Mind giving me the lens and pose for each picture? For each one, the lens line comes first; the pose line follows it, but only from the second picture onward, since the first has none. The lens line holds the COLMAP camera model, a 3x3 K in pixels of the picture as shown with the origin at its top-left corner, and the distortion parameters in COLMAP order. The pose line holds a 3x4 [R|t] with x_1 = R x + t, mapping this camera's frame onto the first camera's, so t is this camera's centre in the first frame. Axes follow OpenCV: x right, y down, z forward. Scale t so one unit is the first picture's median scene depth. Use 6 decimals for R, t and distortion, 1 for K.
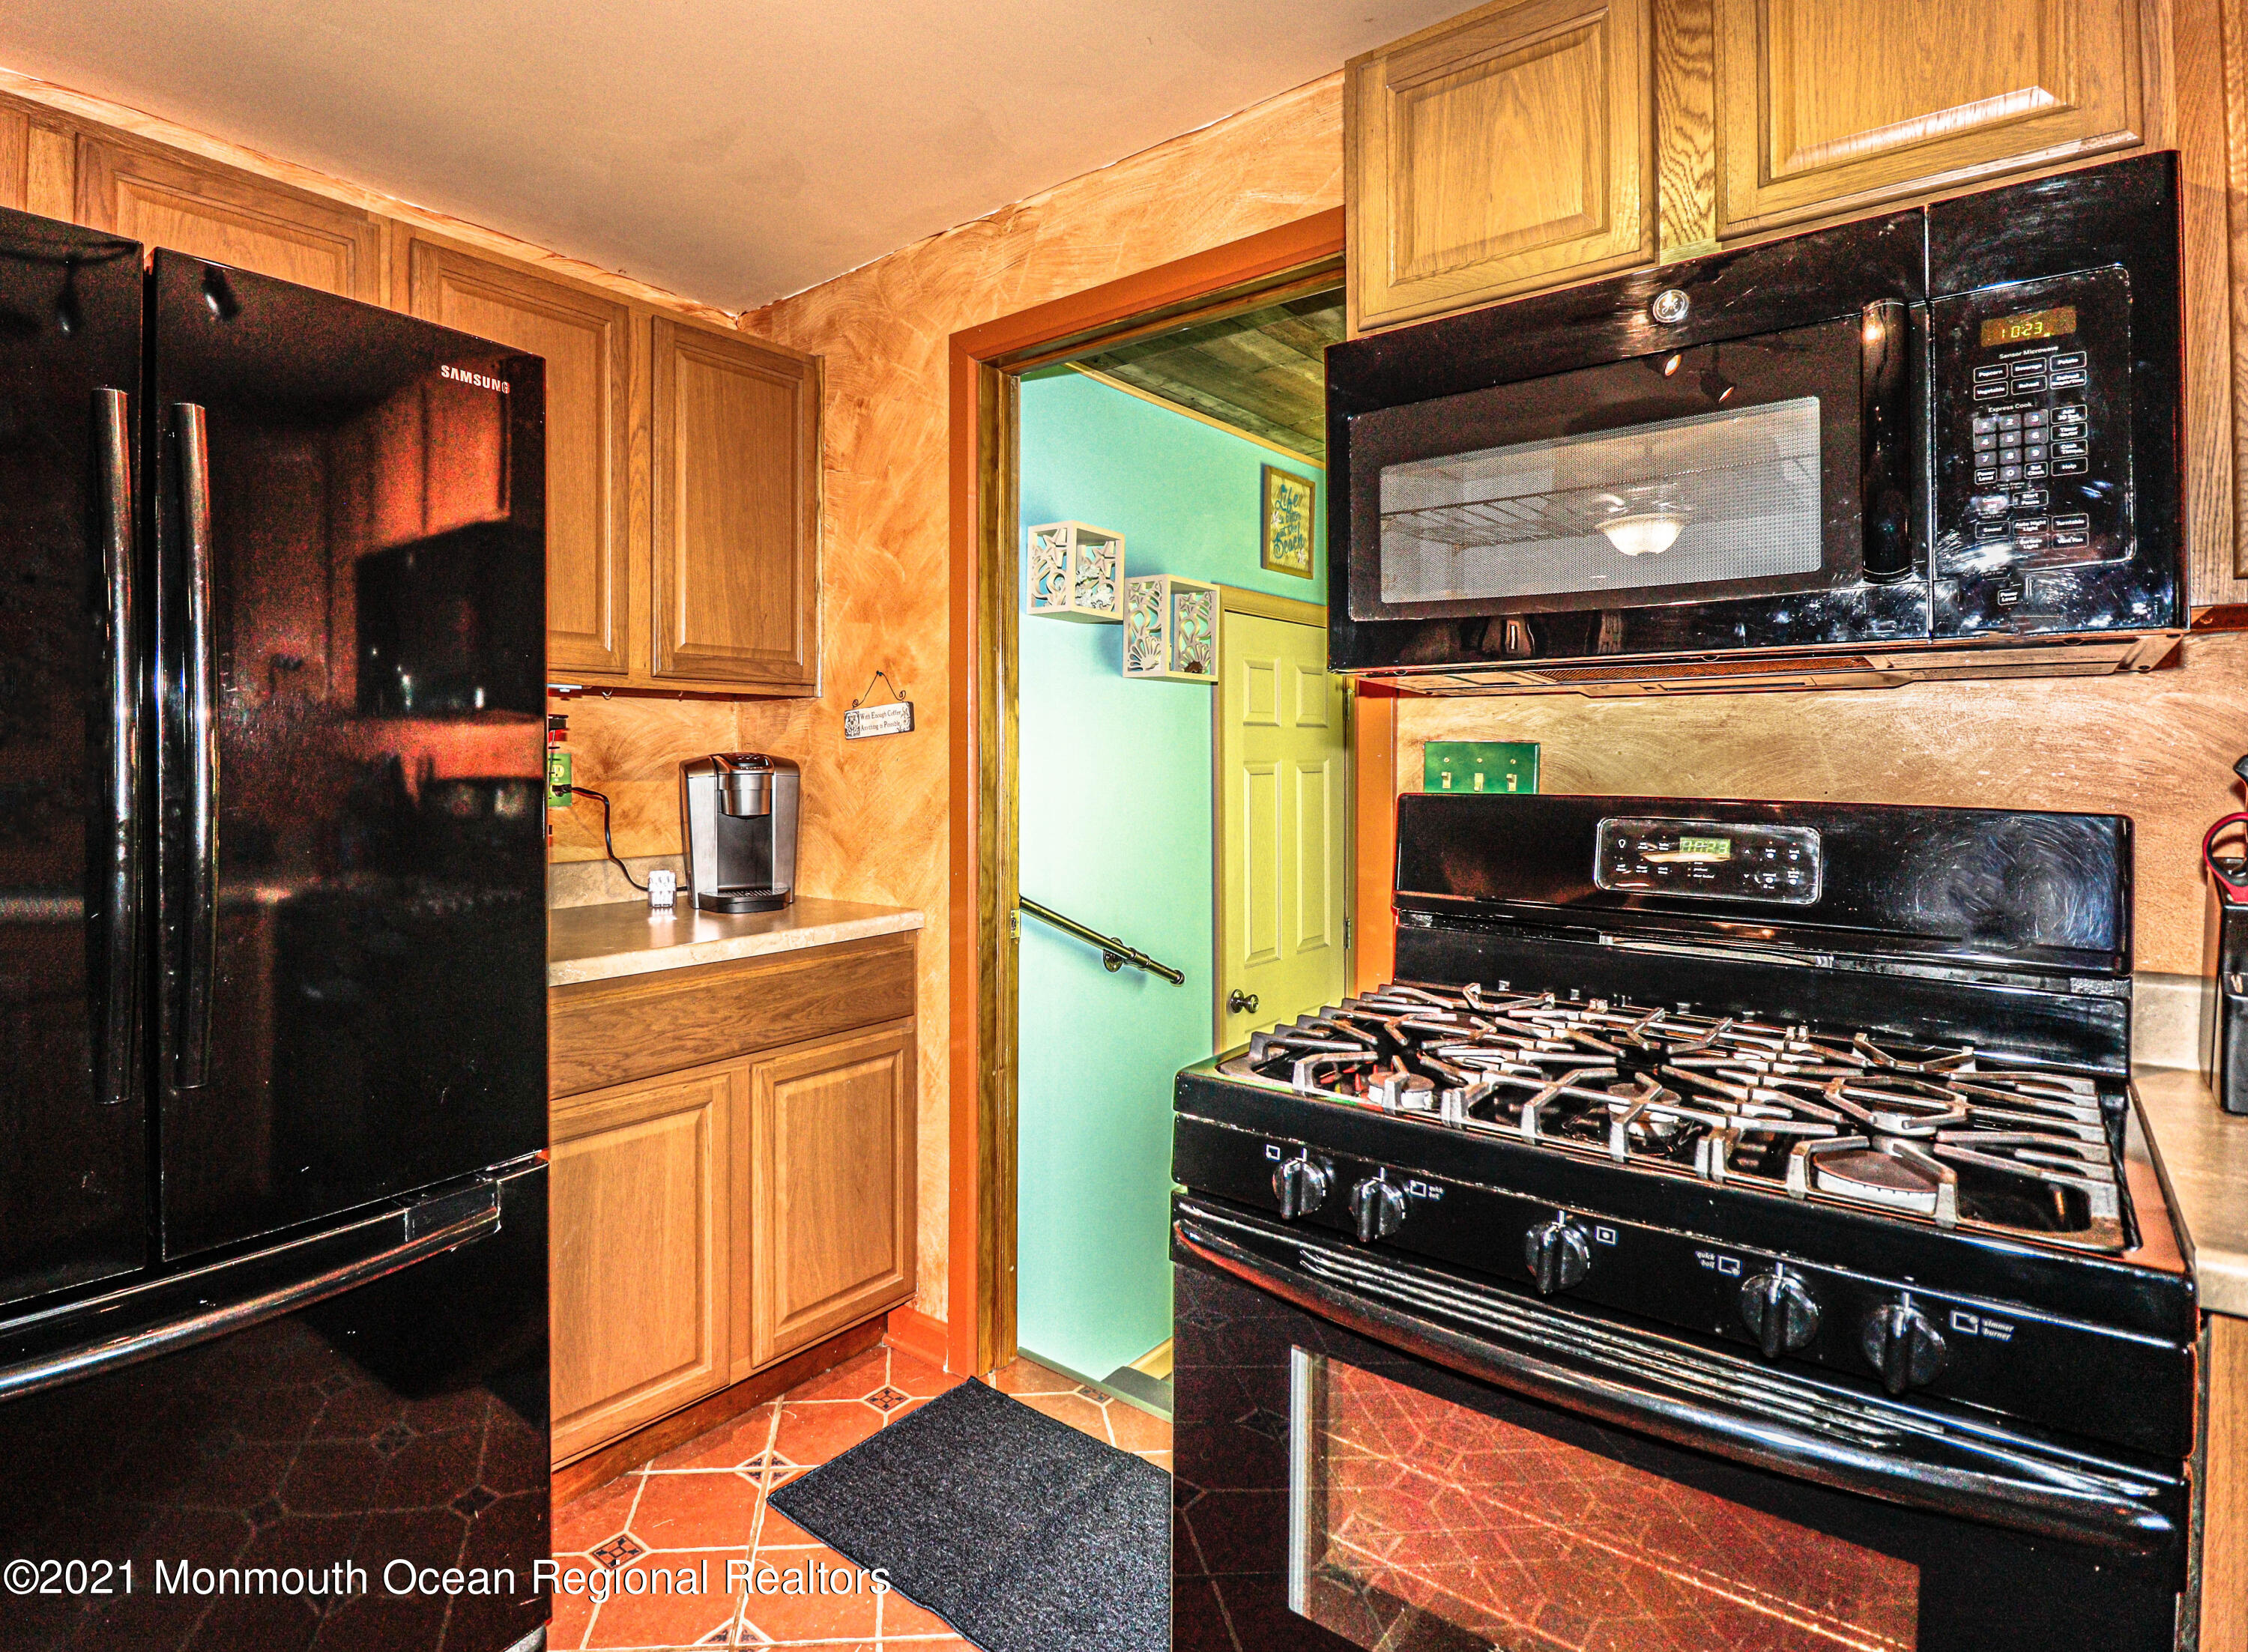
lens RADIAL K [[957.2, 0, 1119.7], [0, 957.2, 748.1], [0, 0, 1]] dist [-0.011895, -0.000238]
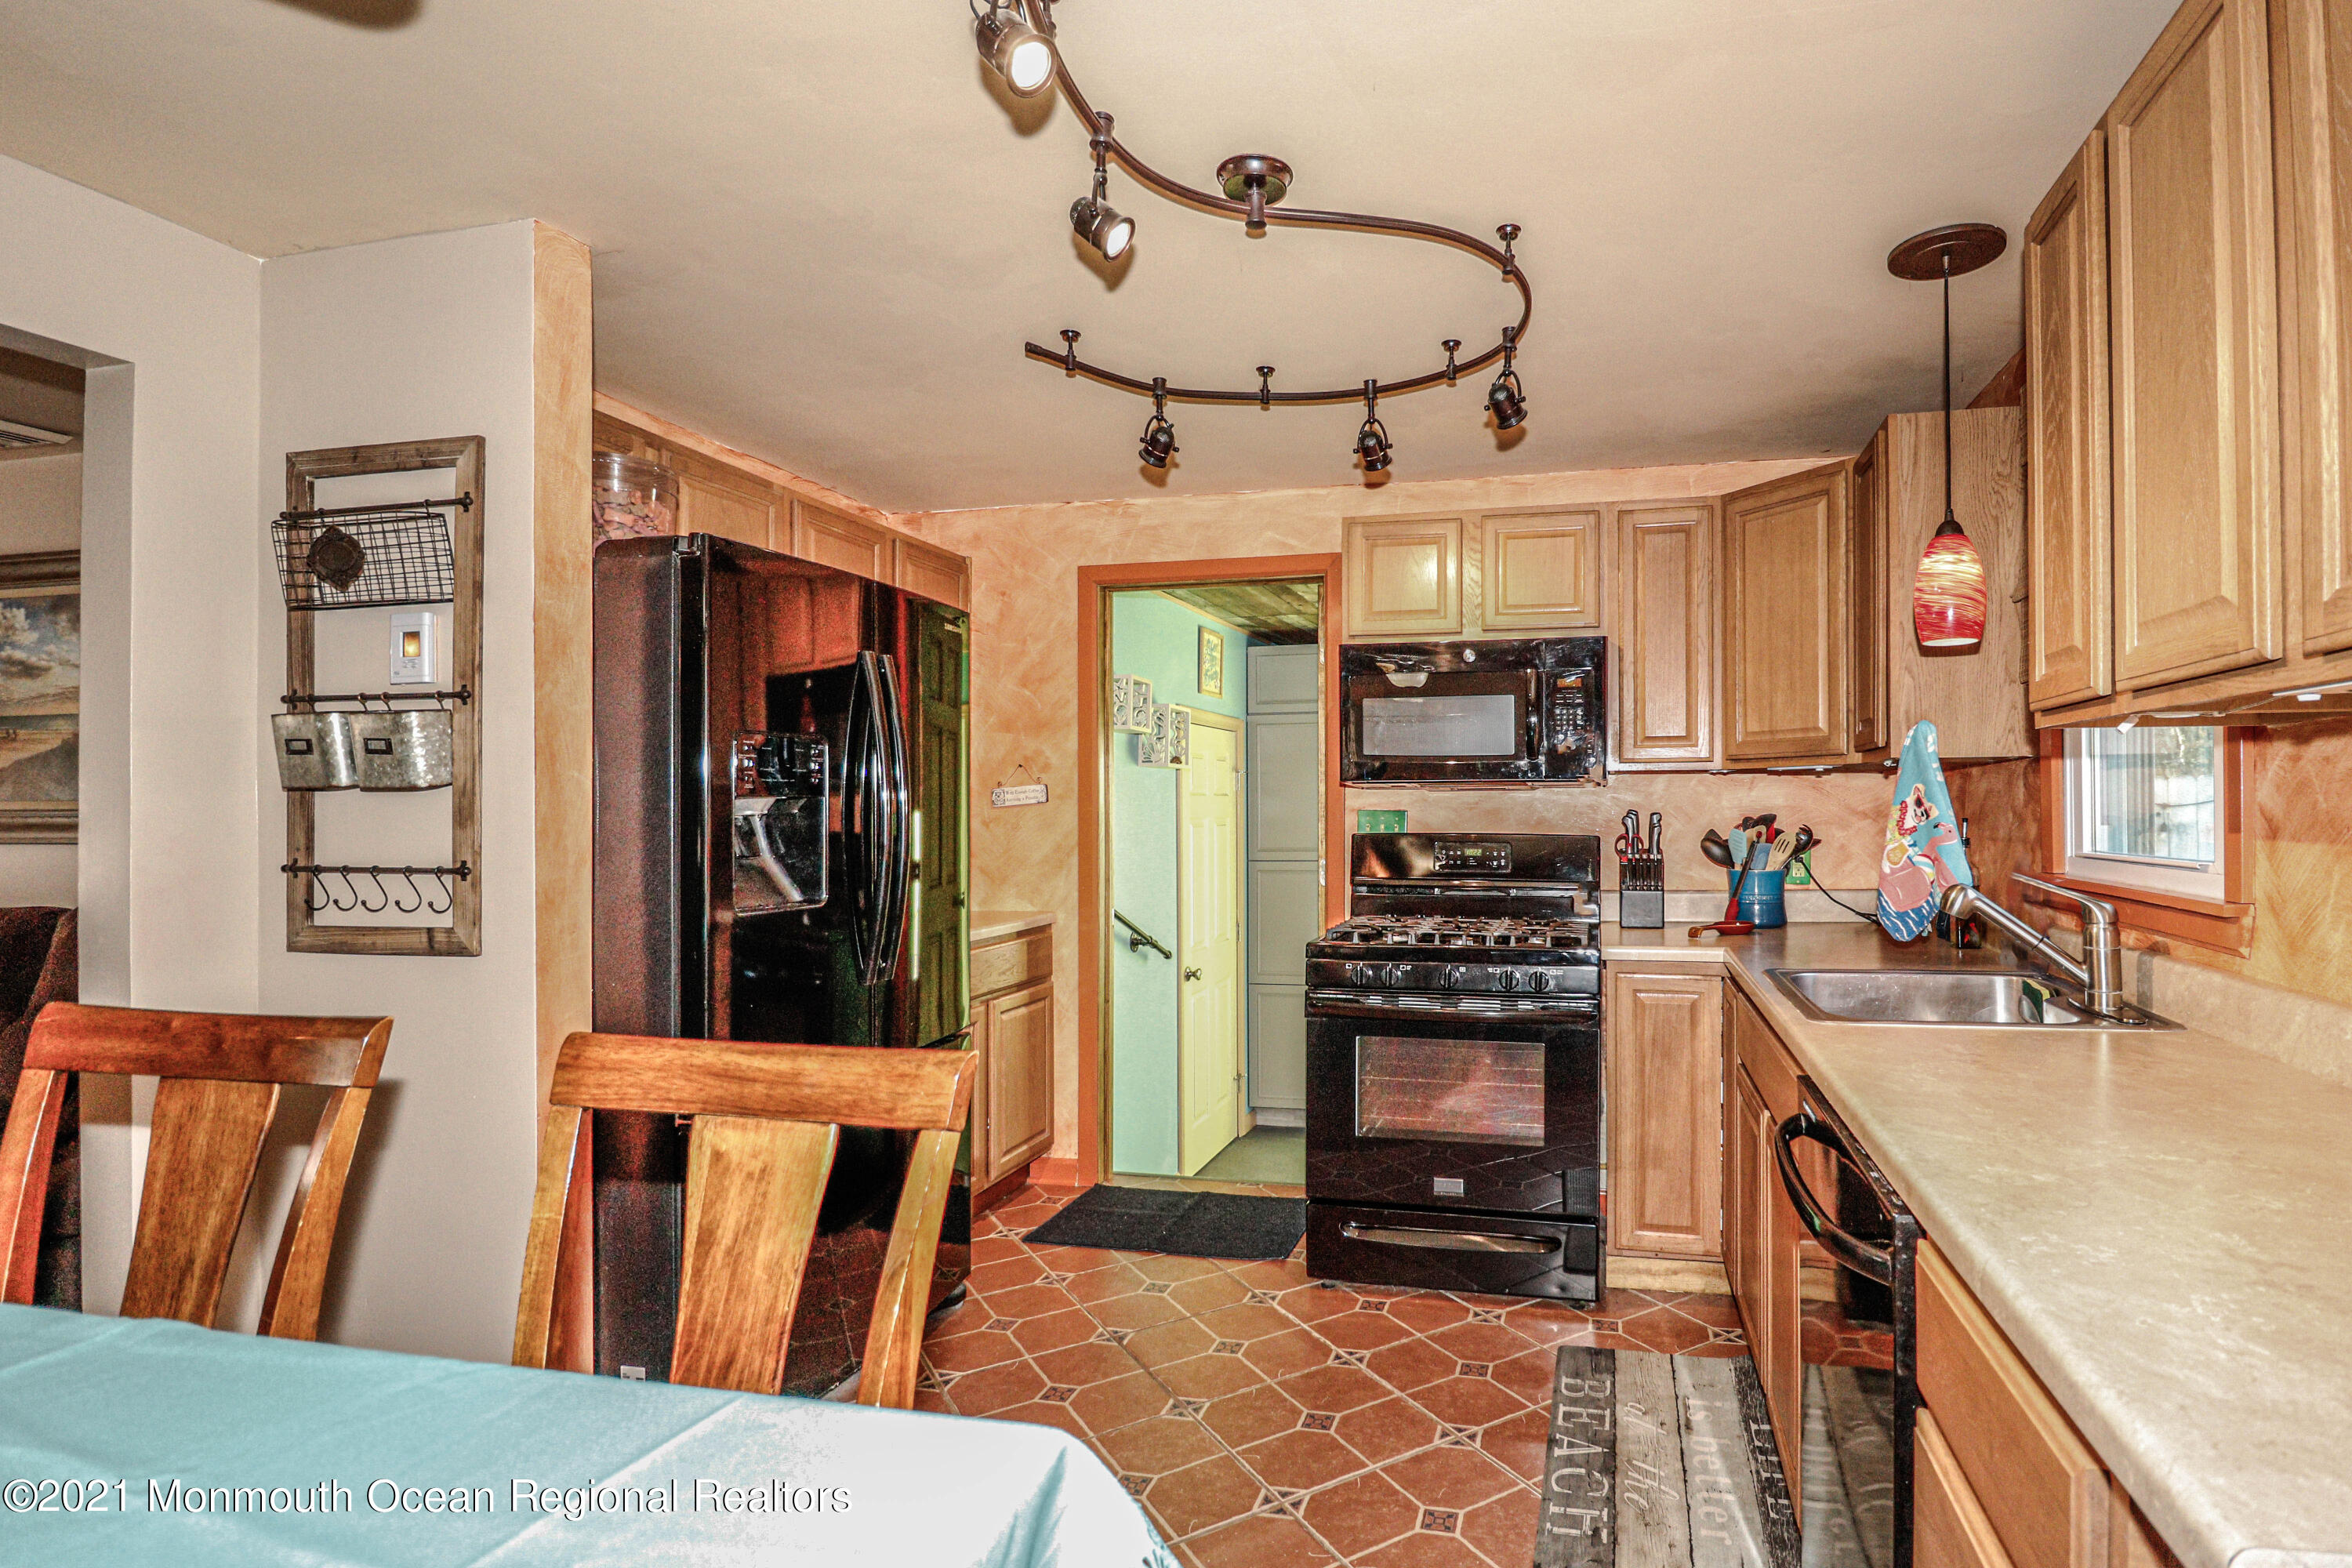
lens RADIAL K [[1039.7, 0, 1238.6], [0, 1039.7, 788.3], [0, 0, 1]] dist [-0.001901, -0.000636]
pose [[0.916383, 0.003499, 0.400287, -0.660401], [0.001224, 0.999933, -0.011544, -0.021732], [-0.400300, 0.011069, 0.916317, -0.796977]]
